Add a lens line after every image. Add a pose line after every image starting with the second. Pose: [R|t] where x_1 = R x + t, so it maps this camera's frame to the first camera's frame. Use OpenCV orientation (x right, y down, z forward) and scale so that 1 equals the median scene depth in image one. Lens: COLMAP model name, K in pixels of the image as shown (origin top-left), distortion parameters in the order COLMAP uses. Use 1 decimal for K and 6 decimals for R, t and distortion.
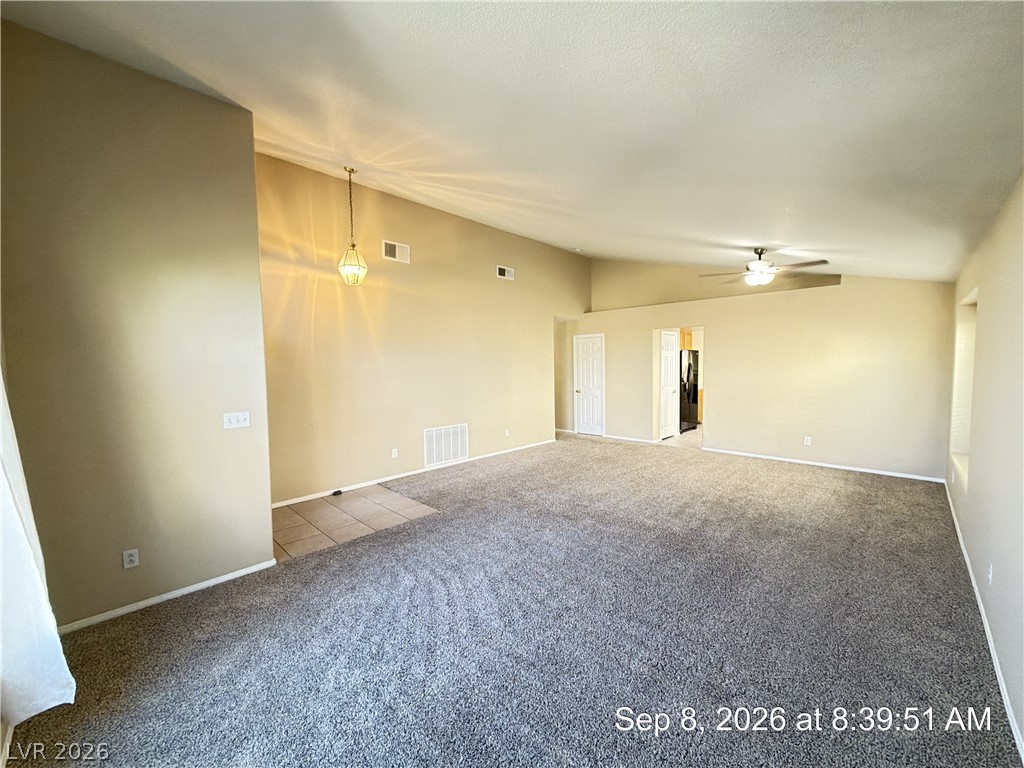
lens RADIAL K [[406.5, 0, 512.9], [0, 406.5, 380.8], [0, 0, 1]] dist [-0.000313, -0.000024]
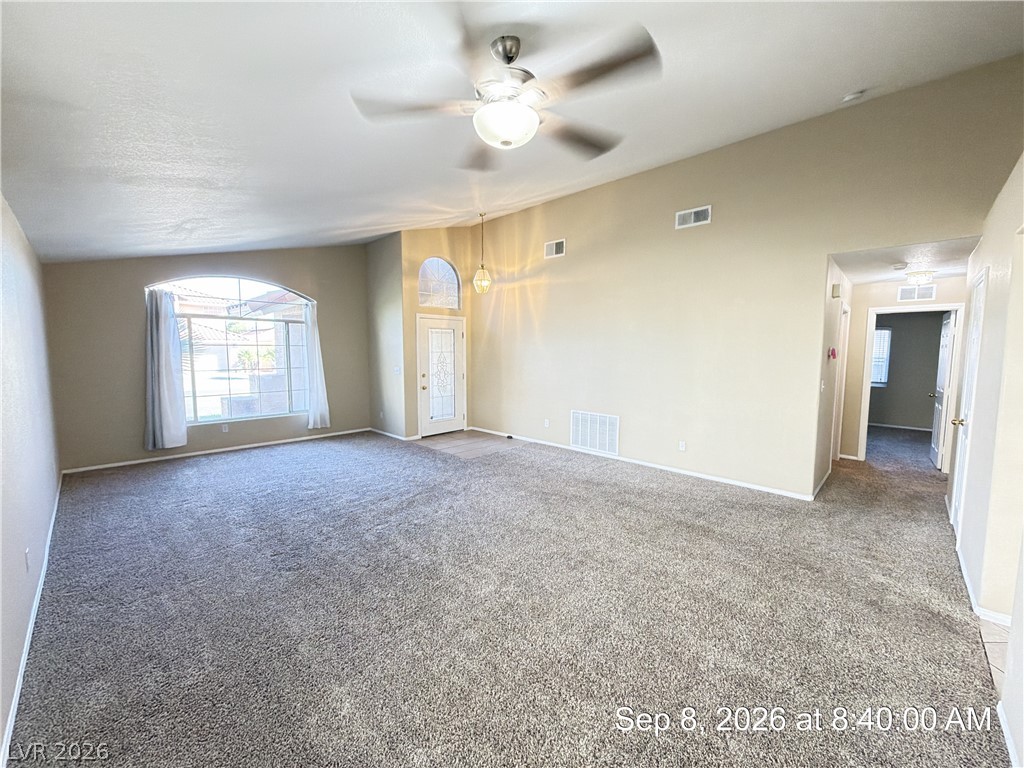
lens RADIAL K [[406.5, 0, 512.2], [0, 406.5, 384.8], [0, 0, 1]] dist [-0.000313, -0.000024]
pose [[0.004372, 0.102309, -0.994743, 0.933971], [-0.043905, 0.993813, 0.102021, -0.053581], [0.999026, 0.043228, 0.008837, 0.937812]]
